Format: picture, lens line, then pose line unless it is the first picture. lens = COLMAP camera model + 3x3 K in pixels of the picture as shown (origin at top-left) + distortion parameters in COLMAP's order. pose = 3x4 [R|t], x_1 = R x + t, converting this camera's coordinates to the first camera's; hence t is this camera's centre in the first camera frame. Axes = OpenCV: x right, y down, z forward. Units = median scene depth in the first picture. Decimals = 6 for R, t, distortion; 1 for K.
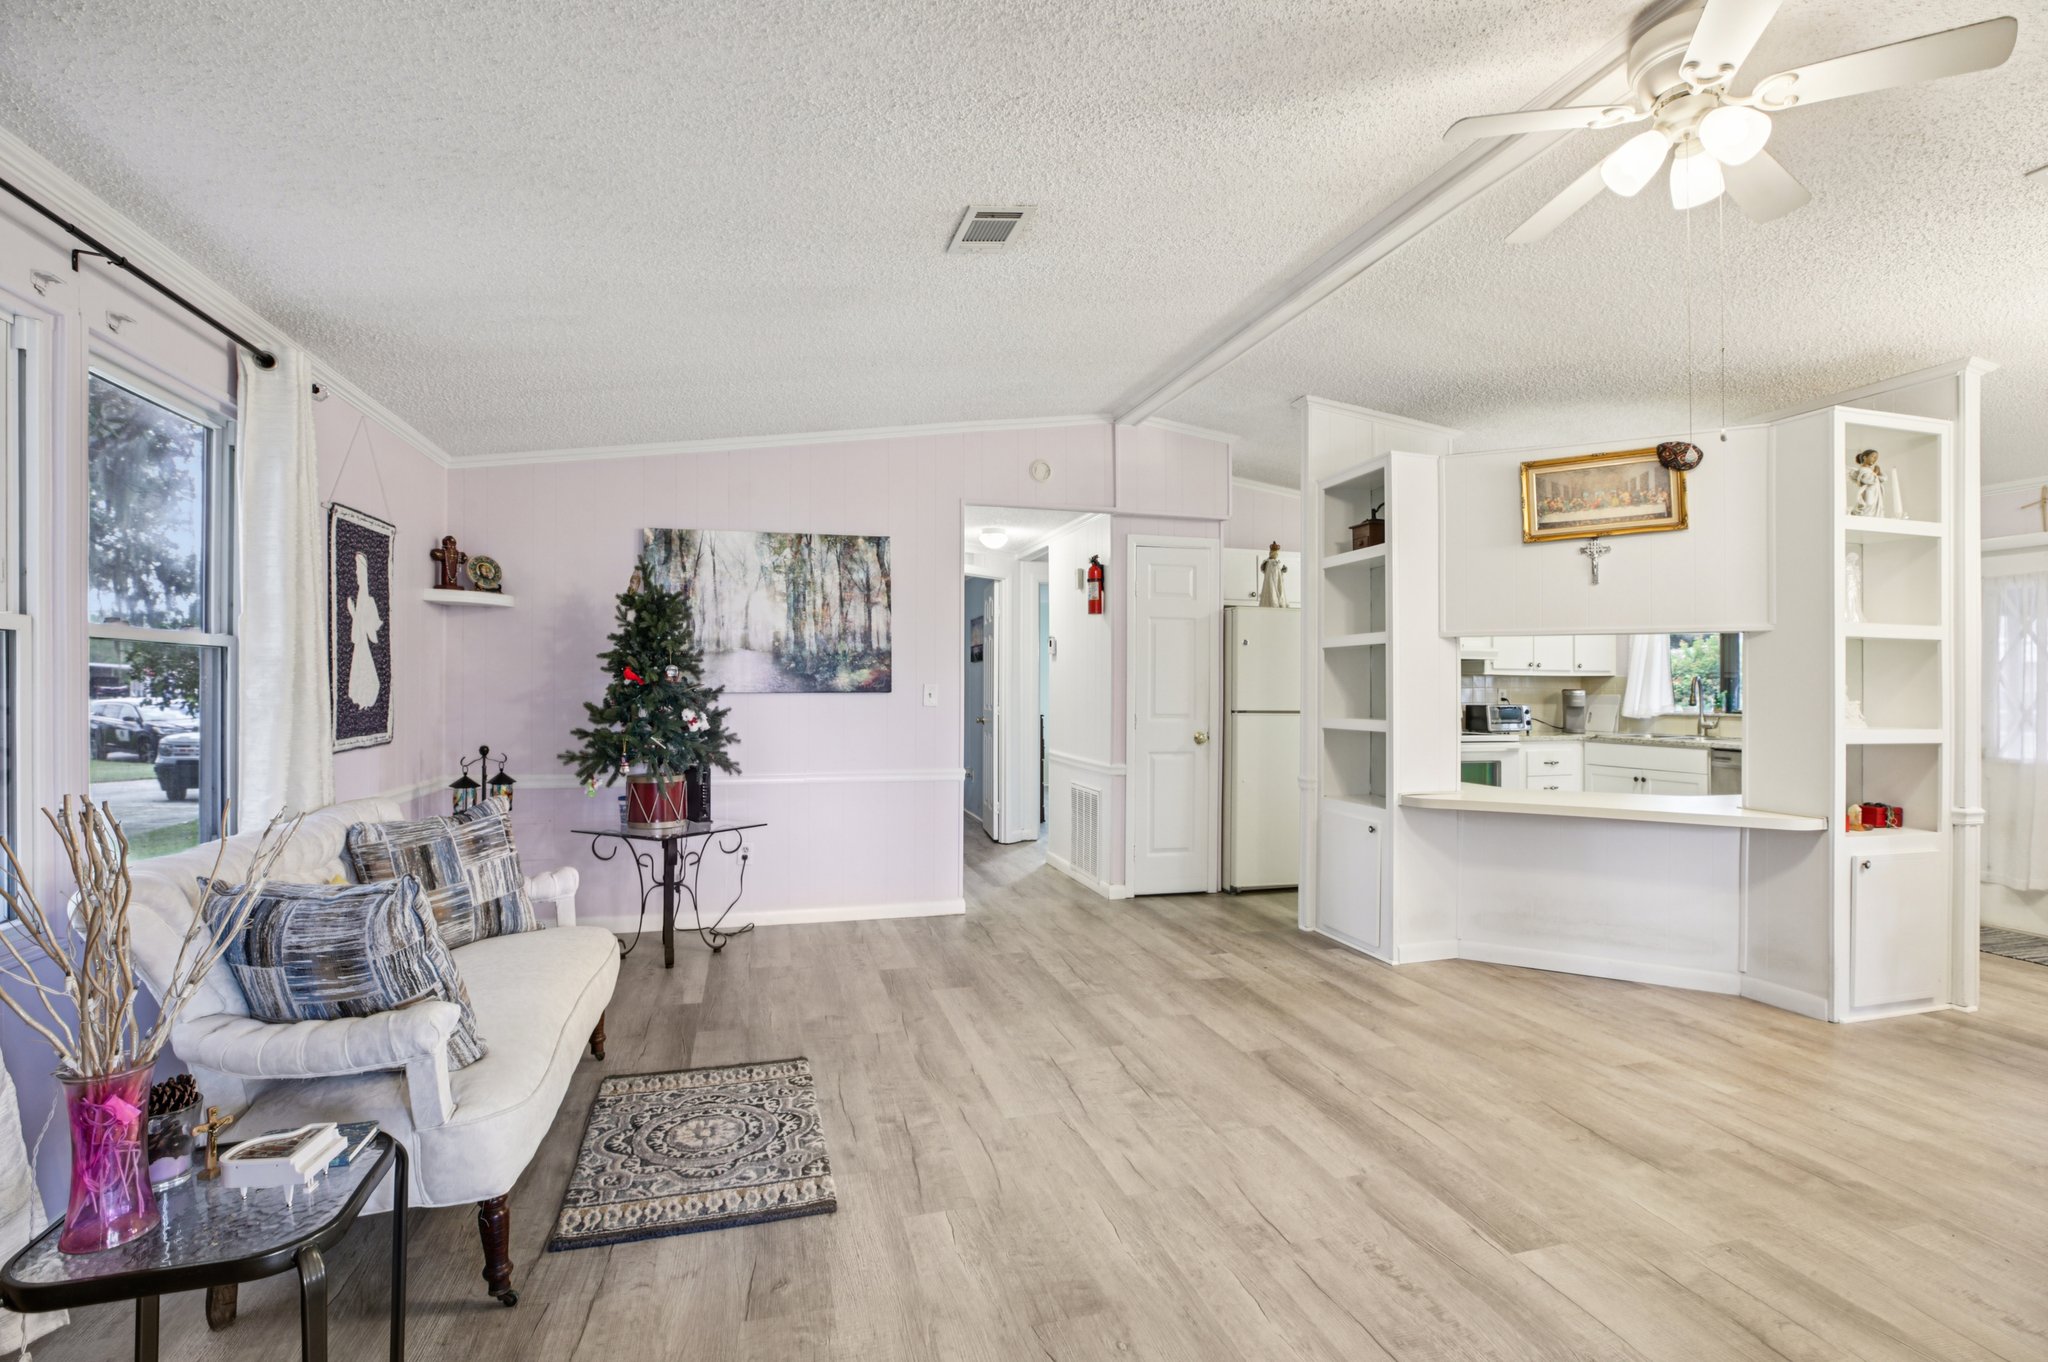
lens RADIAL K [[963.2, 0, 1035.0], [0, 963.2, 669.4], [0, 0, 1]] dist [-0.030781, 0.005624]
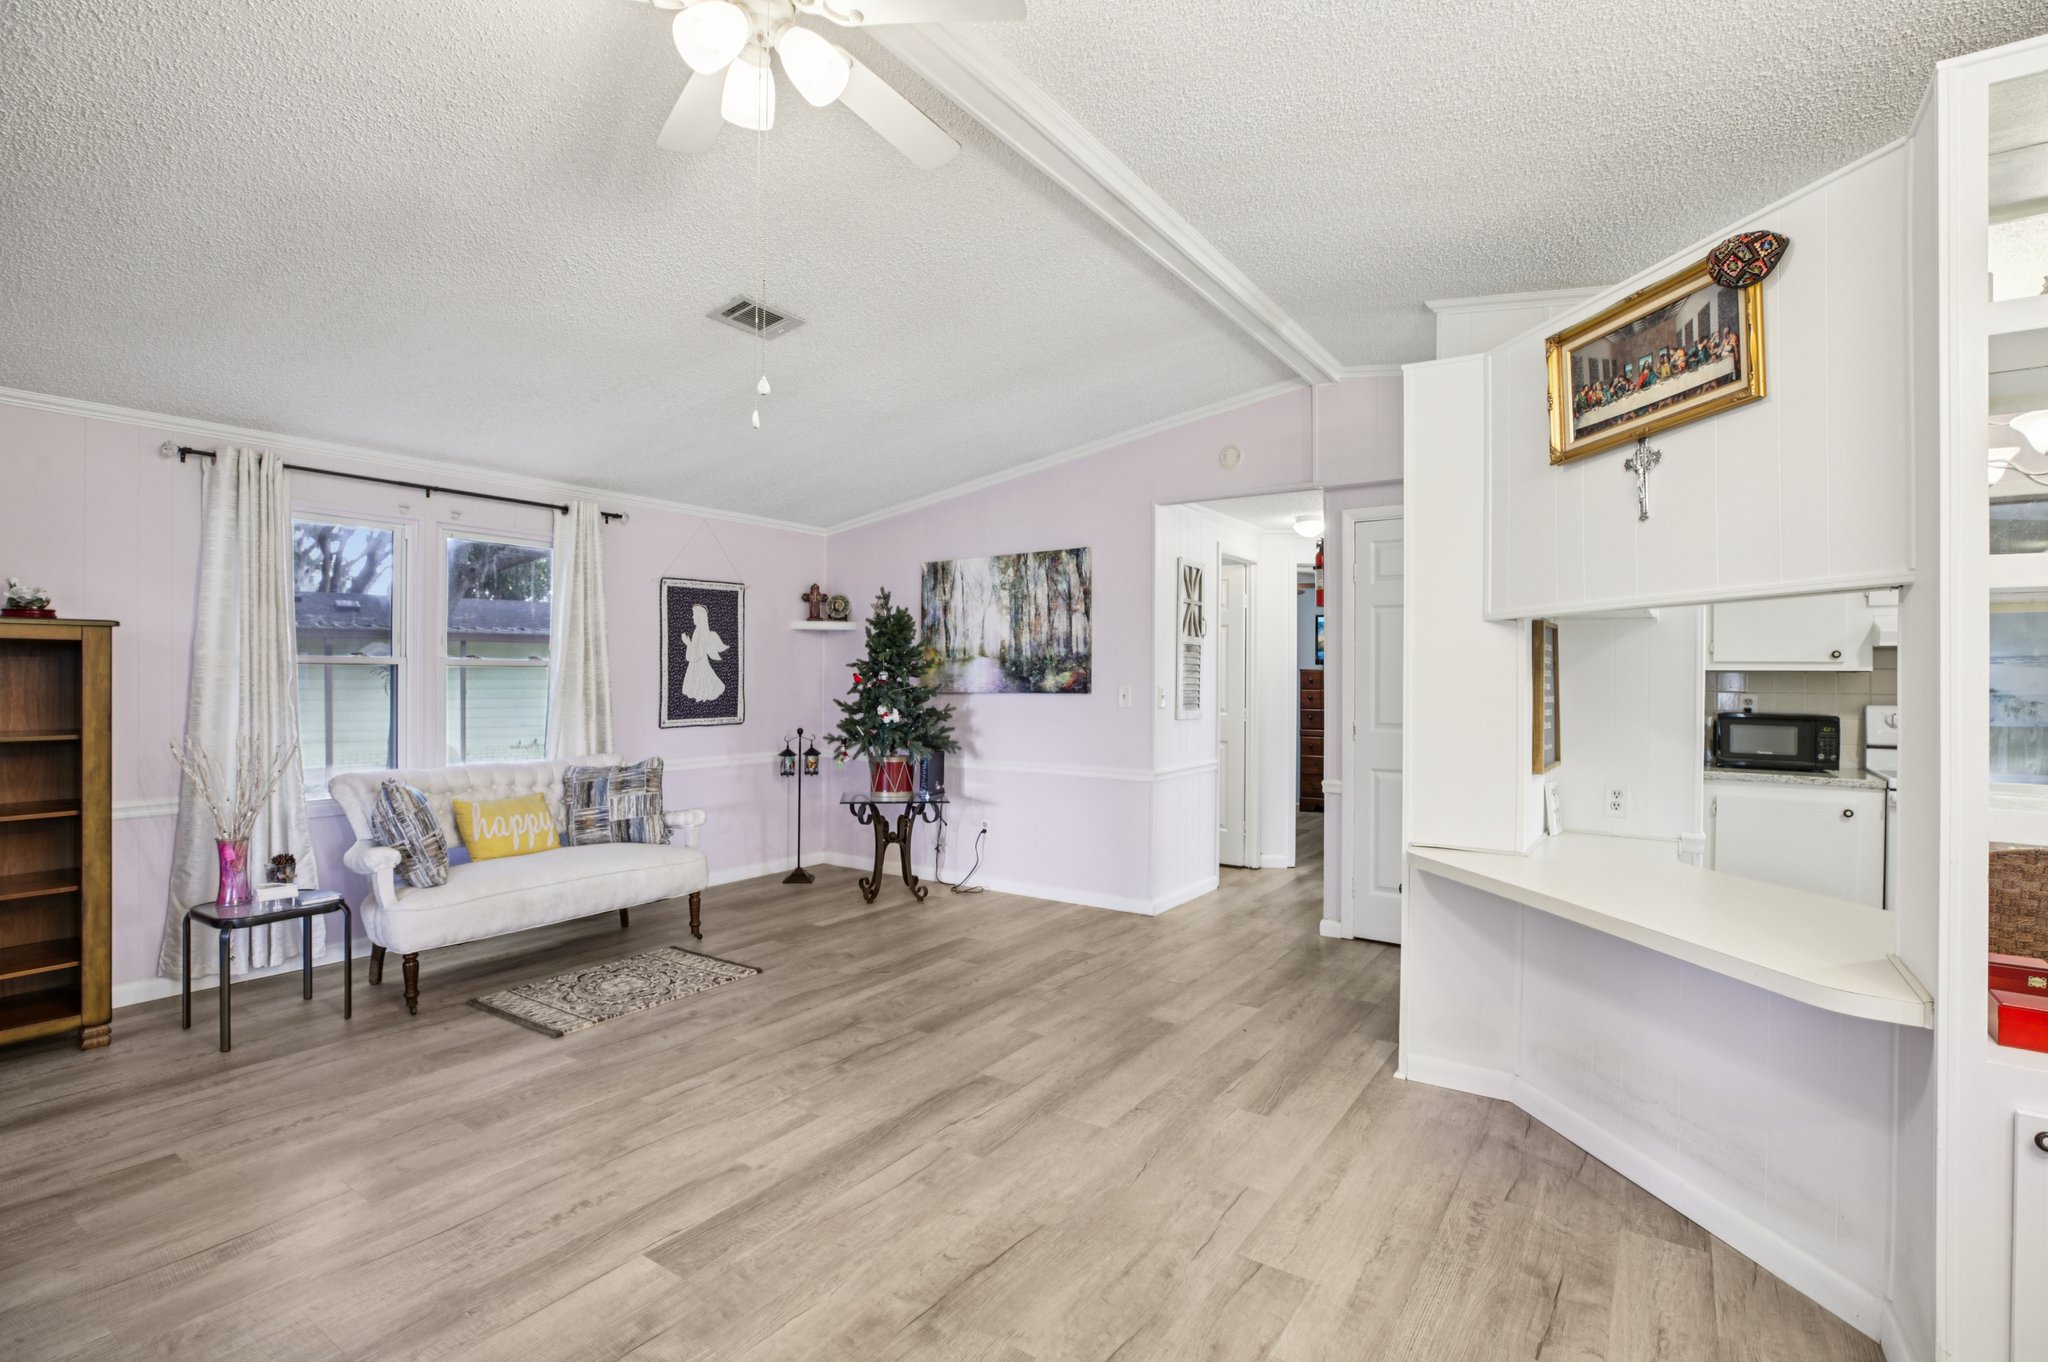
lens RADIAL K [[963.2, 0, 1032.8], [0, 963.2, 678.3], [0, 0, 1]] dist [-0.030781, 0.005624]
pose [[0.636376, -0.001795, -0.771377, 0.740933], [0.012357, 0.999893, 0.007868, -0.002759], [0.771280, -0.014539, 0.636330, 0.323841]]
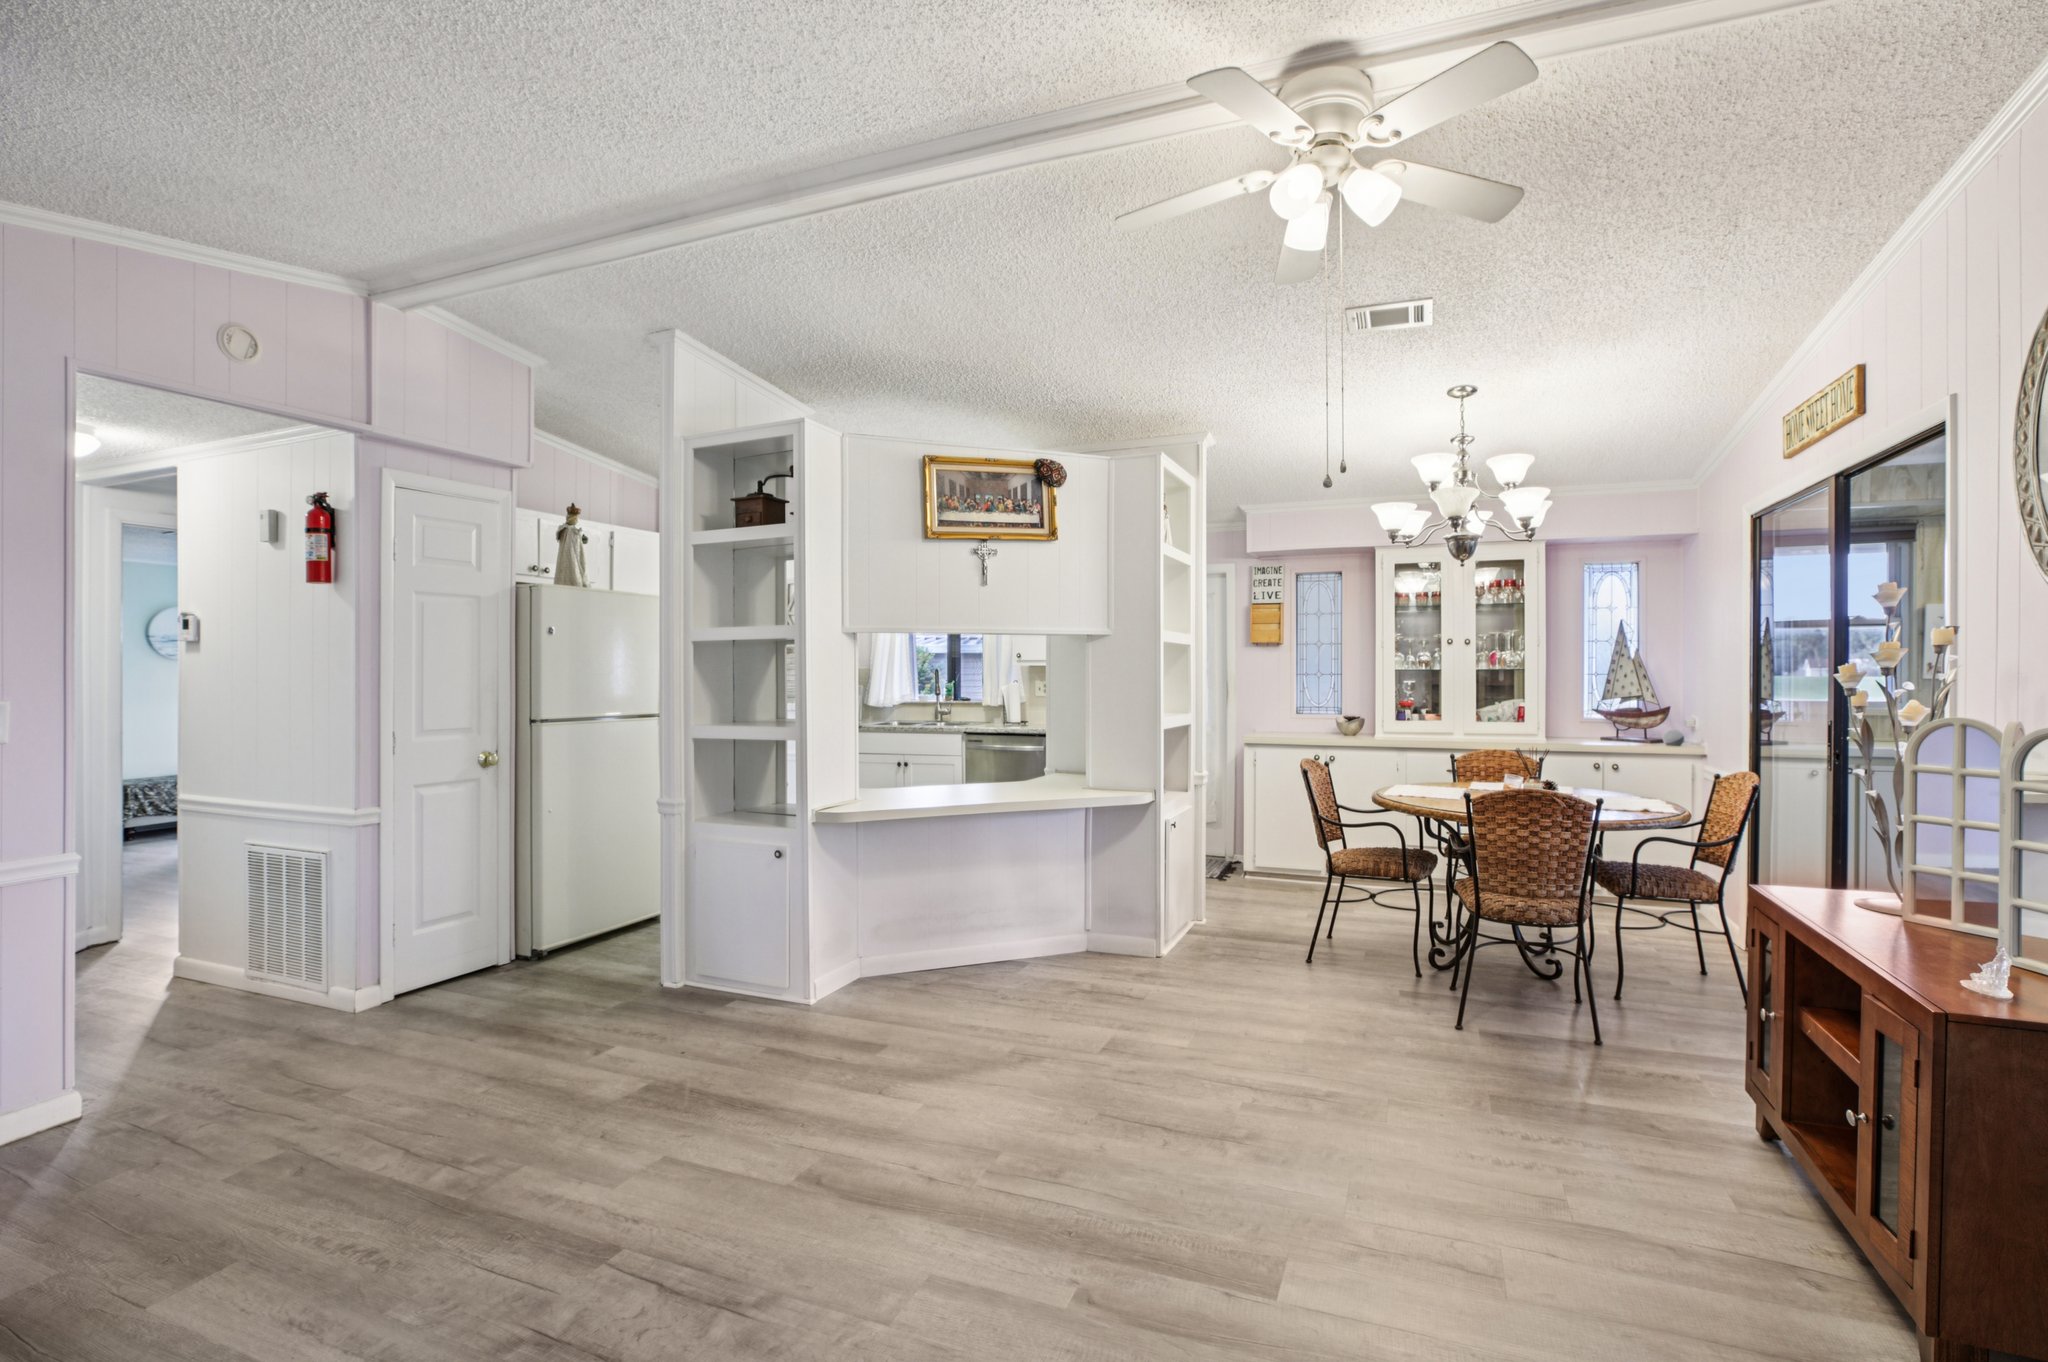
lens RADIAL K [[963.2, 0, 1036.6], [0, 963.2, 664.7], [0, 0, 1]] dist [-0.030781, 0.005624]
pose [[0.620929, -0.005464, 0.783848, -0.182042], [-0.002951, 0.999952, 0.009308, -0.012166], [-0.783861, -0.008093, 0.620883, 0.286317]]
